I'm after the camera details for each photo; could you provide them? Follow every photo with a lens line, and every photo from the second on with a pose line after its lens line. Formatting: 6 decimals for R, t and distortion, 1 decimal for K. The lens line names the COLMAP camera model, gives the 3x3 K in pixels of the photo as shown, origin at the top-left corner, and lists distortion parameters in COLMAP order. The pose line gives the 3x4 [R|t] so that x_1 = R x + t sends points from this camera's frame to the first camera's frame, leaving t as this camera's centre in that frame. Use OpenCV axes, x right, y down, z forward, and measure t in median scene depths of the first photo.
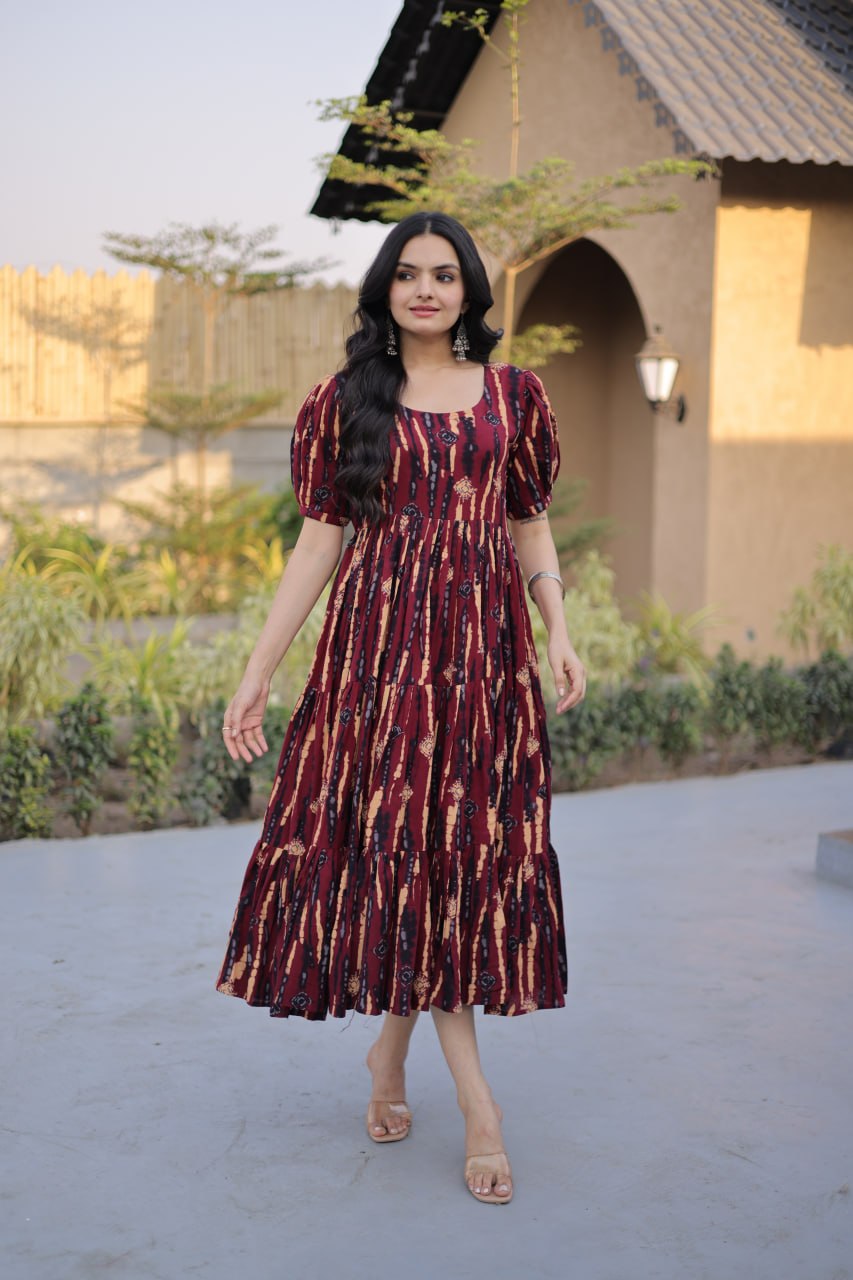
lens RADIAL K [[1789.2, 0, 408.7], [0, 1789.2, 641.3], [0, 0, 1]] dist [-0.003360, 0.047277]
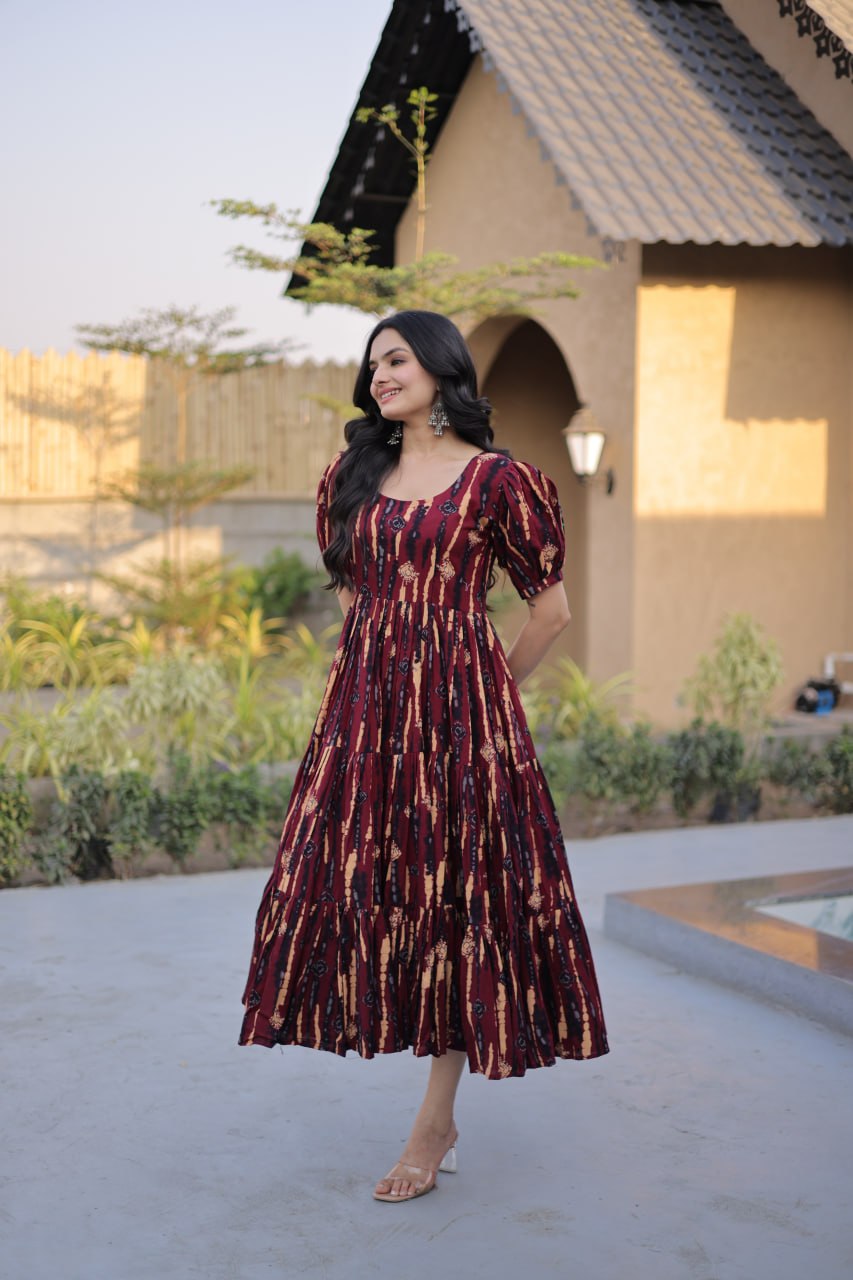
lens RADIAL K [[1795.5, 0, 426.5], [0, 1795.5, 640.0], [0, 0, 1]] dist [-0.000396, 0.056254]
pose [[0.998169, -0.003788, -0.060368, 0.110547], [0.001461, 0.999256, -0.038551, 0.000190], [0.060469, 0.038392, 0.997431, -0.029278]]
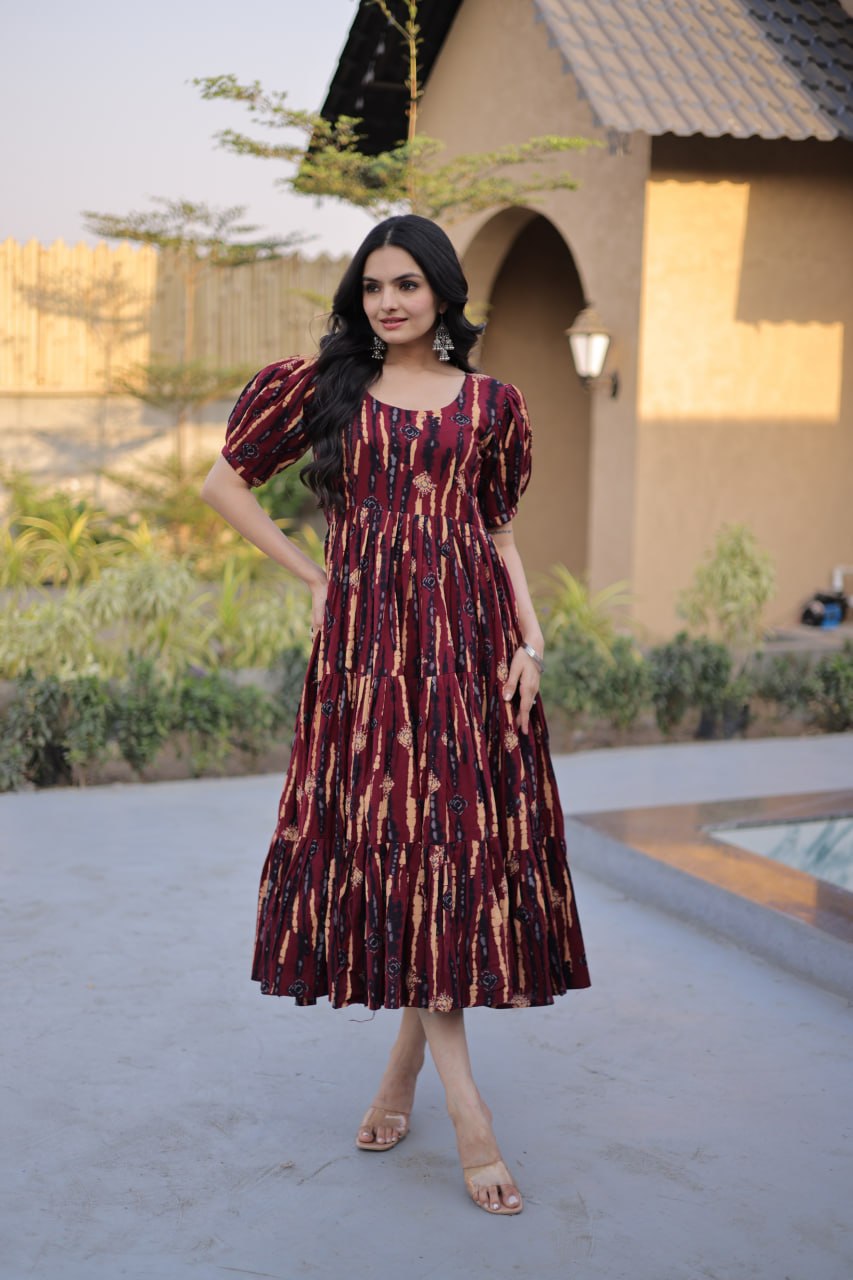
lens RADIAL K [[1794.8, 0, 432.2], [0, 1794.8, 625.4], [0, 0, 1]] dist [0.022348, -0.024884]
pose [[0.996004, 0.017526, -0.087567, 0.142973], [-0.016781, 0.999816, 0.009245, -0.003841], [0.087713, -0.007739, 0.996116, -0.003951]]
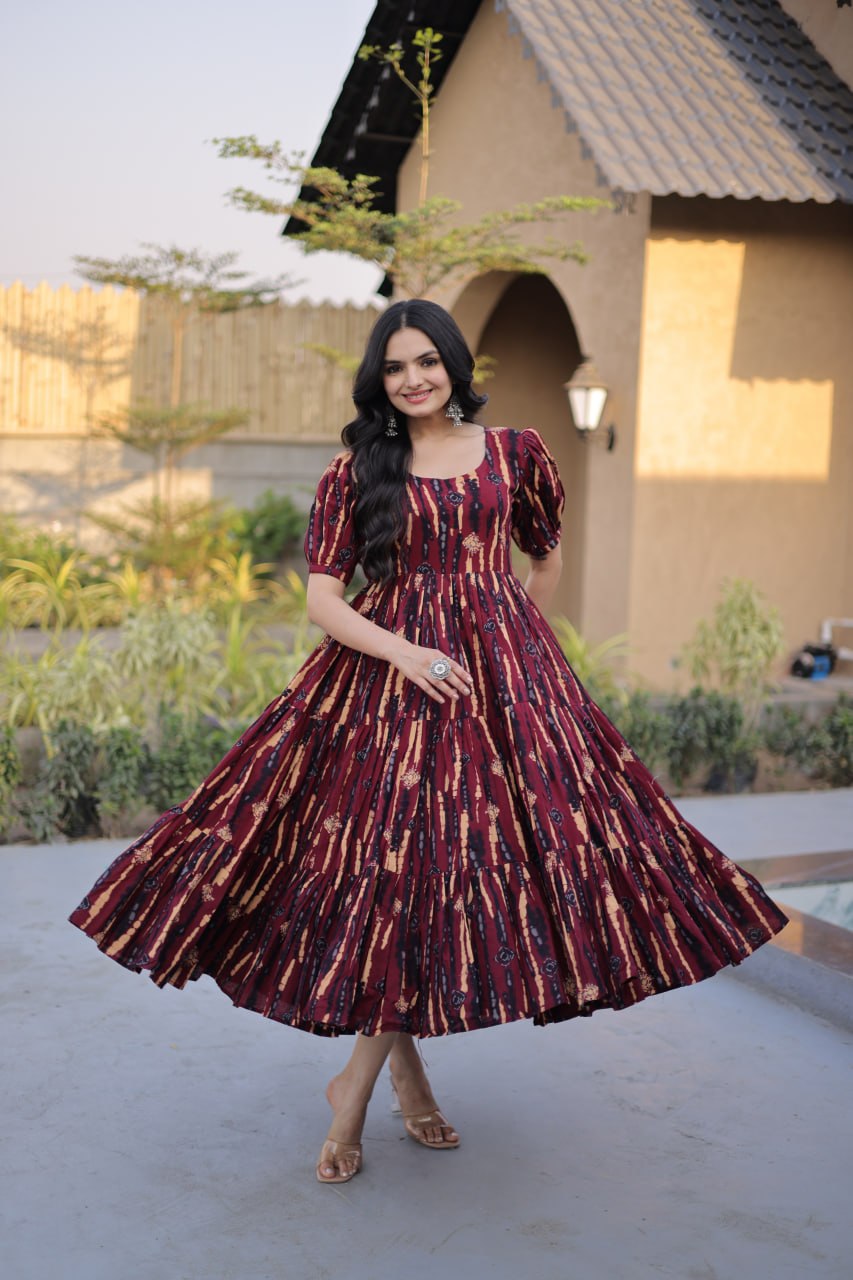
lens RADIAL K [[1789.2, 0, 408.7], [0, 1789.2, 641.3], [0, 0, 1]] dist [-0.003360, 0.047277]
pose [[0.997951, 0.026404, -0.058289, 0.101661], [-0.026465, 0.999650, -0.000263, -0.012203], [0.058262, 0.001805, 0.998300, -0.012788]]
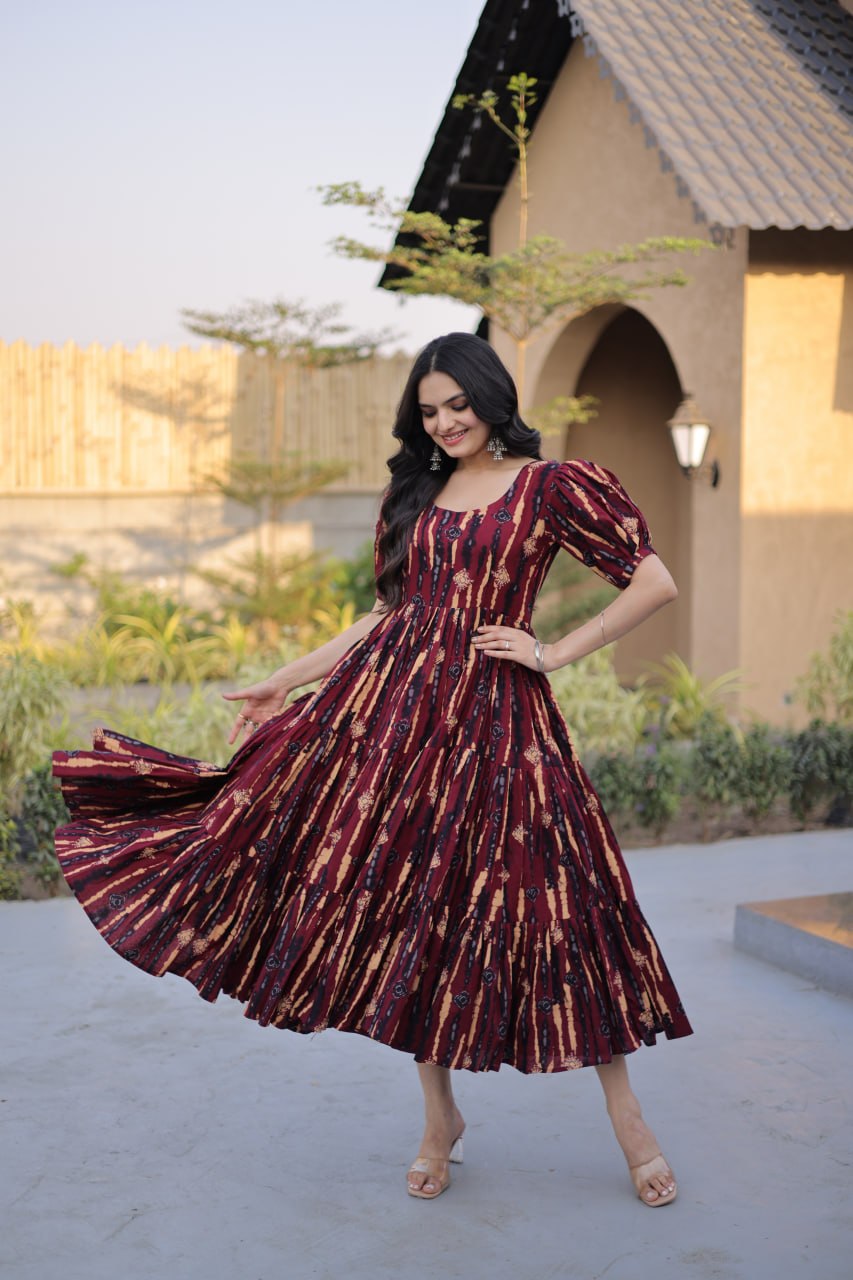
lens RADIAL K [[1789.2, 0, 408.7], [0, 1789.2, 641.3], [0, 0, 1]] dist [-0.003360, 0.047277]
pose [[0.994015, -0.004273, -0.109163, 0.091709], [0.000932, 0.999530, -0.030640, -0.005702], [0.109242, 0.030355, 0.993552, -0.013284]]
